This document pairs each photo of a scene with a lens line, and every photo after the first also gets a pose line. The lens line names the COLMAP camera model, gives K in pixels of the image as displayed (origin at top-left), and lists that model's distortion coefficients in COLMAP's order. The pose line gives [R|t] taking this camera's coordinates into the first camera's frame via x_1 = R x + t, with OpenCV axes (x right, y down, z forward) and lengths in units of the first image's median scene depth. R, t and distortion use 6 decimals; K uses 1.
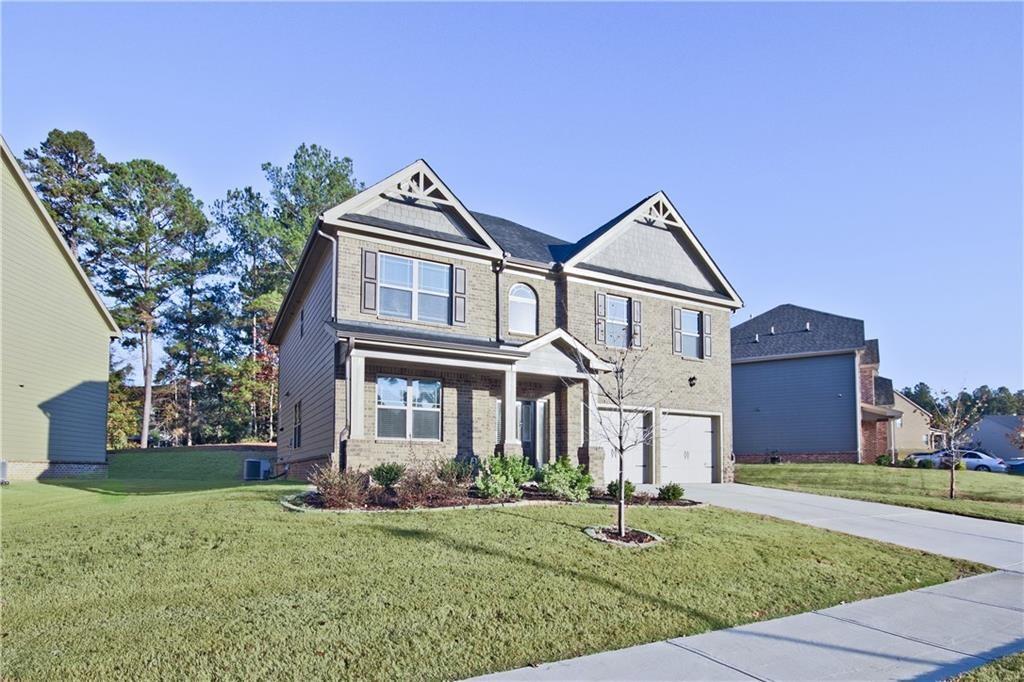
lens RADIAL K [[477.4, 0, 512.0], [0, 477.4, 373.8], [0, 0, 1]] dist [-0.002239, -0.000049]
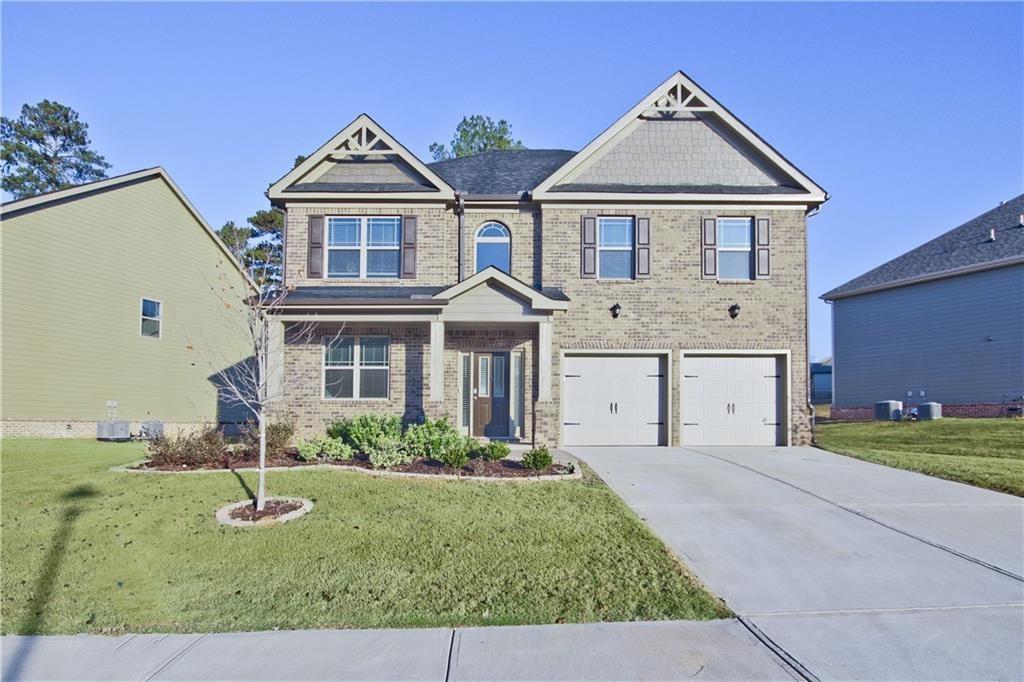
lens RADIAL K [[480.9, 0, 627.7], [0, 480.9, 342.4], [0, 0, 1]] dist [-0.001618, 0.000227]
pose [[0.911608, -0.077706, -0.403650, 0.609556], [0.085370, 0.996349, 0.000995, 0.057970], [0.402099, -0.035366, 0.914913, 0.273801]]
